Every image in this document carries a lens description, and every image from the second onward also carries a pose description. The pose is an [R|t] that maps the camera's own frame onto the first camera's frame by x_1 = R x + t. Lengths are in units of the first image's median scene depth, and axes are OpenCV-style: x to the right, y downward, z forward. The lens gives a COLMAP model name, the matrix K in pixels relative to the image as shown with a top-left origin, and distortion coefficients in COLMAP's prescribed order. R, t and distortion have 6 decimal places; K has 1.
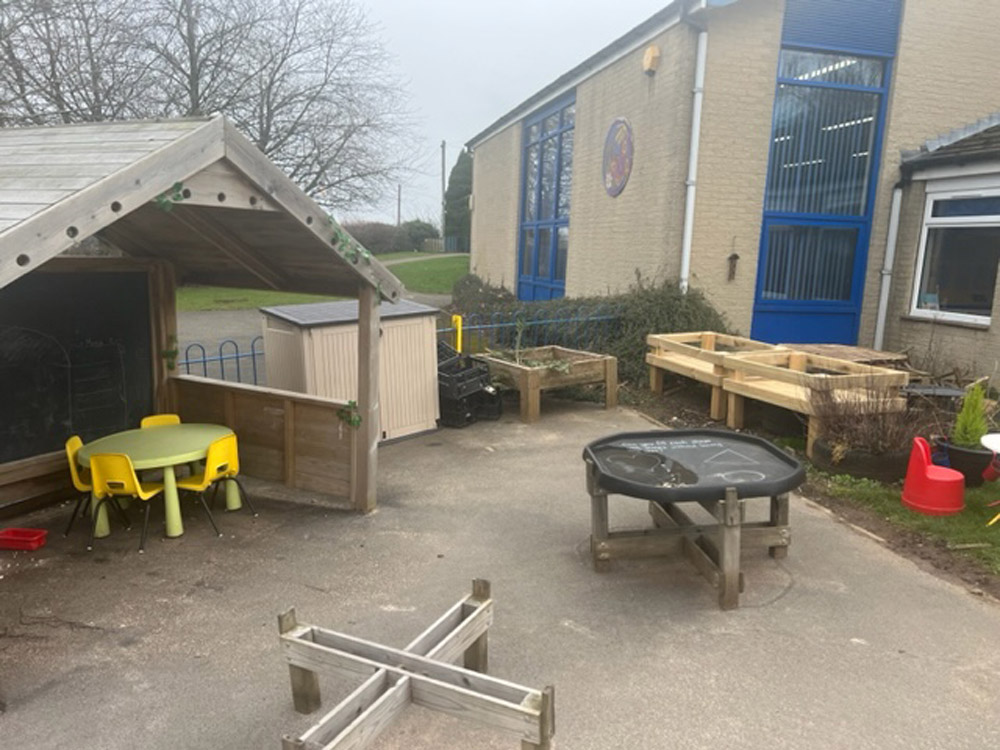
lens RADIAL K [[743.2, 0, 498.4], [0, 743.2, 382.1], [0, 0, 1]] dist [0.058281, -0.067126]
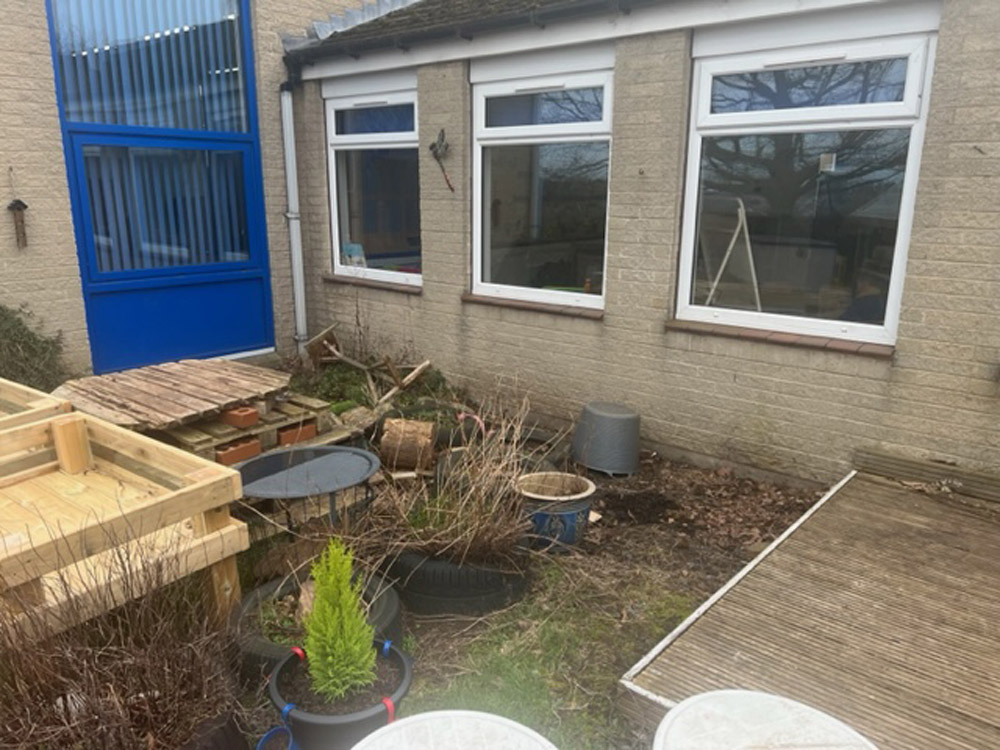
lens RADIAL K [[746.4, 0, 495.2], [0, 746.4, 376.0], [0, 0, 1]] dist [0.050490, -0.059912]
pose [[0.810340, -0.178863, 0.557995, 0.283211], [0.128199, 0.983320, 0.129024, -0.073303], [-0.571765, -0.033018, 0.819753, 0.353210]]
